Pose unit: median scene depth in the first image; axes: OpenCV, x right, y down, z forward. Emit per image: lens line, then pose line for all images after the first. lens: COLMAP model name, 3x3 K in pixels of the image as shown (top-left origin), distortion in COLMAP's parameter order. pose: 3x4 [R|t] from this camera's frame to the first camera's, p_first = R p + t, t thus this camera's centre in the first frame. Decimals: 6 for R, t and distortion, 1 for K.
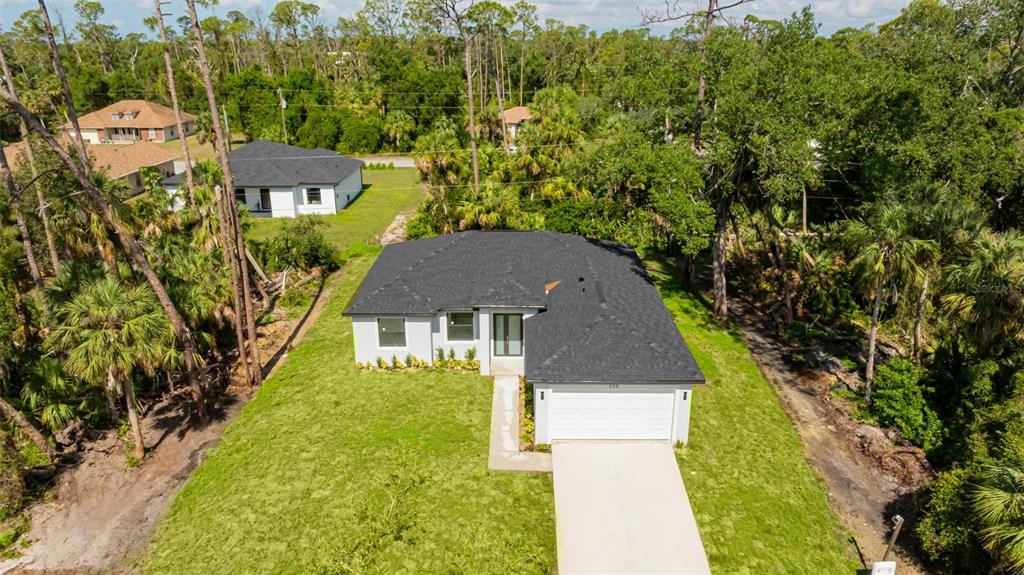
lens RADIAL K [[724.1, 0, 515.6], [0, 724.1, 285.2], [0, 0, 1]] dist [-0.024188, 0.005020]
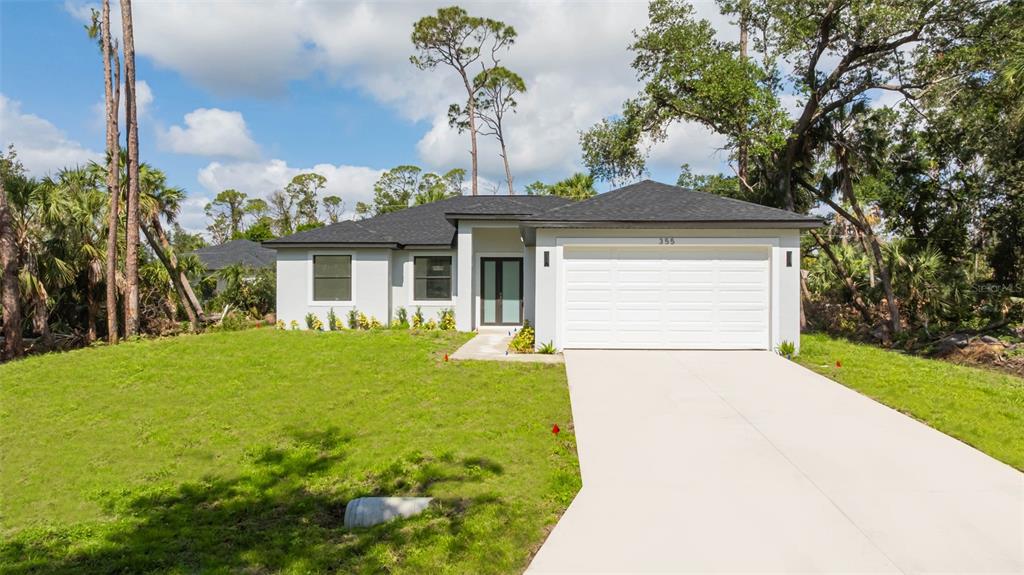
lens RADIAL K [[724.1, 0, 515.6], [0, 724.1, 285.2], [0, 0, 1]] dist [-0.024188, 0.005020]
pose [[0.999601, 0.003089, -0.028089, 0.022182], [-0.012227, 0.943419, -0.331378, 0.290198], [0.025476, 0.331589, 0.943080, 0.349115]]
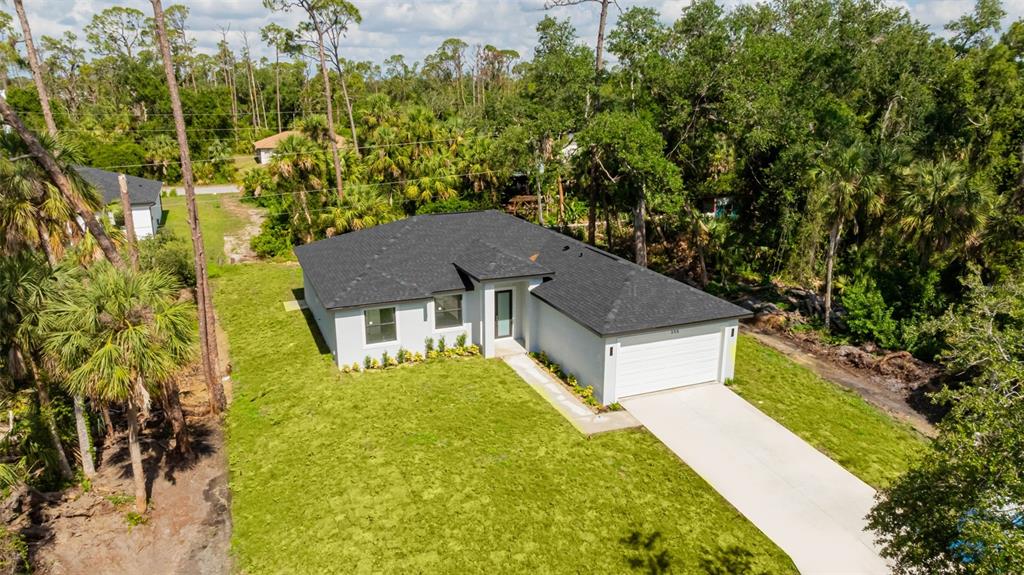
lens RADIAL K [[724.1, 0, 515.6], [0, 724.1, 285.2], [0, 0, 1]] dist [-0.024188, 0.005020]
pose [[0.919803, -0.101536, 0.379015, -0.338656], [0.123005, 0.991864, -0.032796, 0.064158], [-0.372601, 0.076786, 0.924809, 0.123697]]
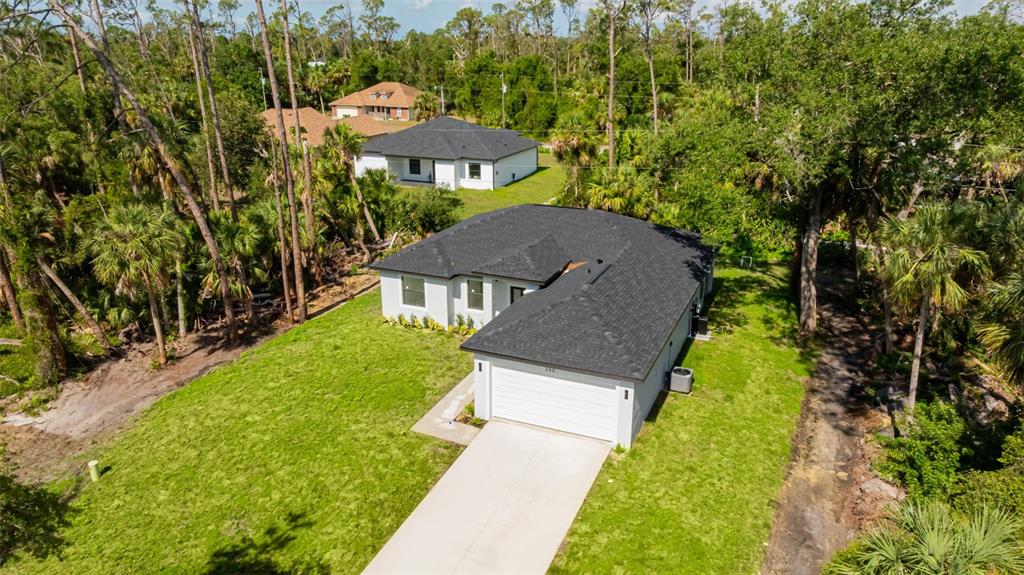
lens RADIAL K [[724.1, 0, 515.6], [0, 724.1, 285.2], [0, 0, 1]] dist [-0.024188, 0.005020]
pose [[0.922146, 0.127360, -0.365275, 0.324423], [-0.127354, 0.991562, 0.024217, 0.013175], [0.365277, 0.024188, 0.930585, 0.101112]]
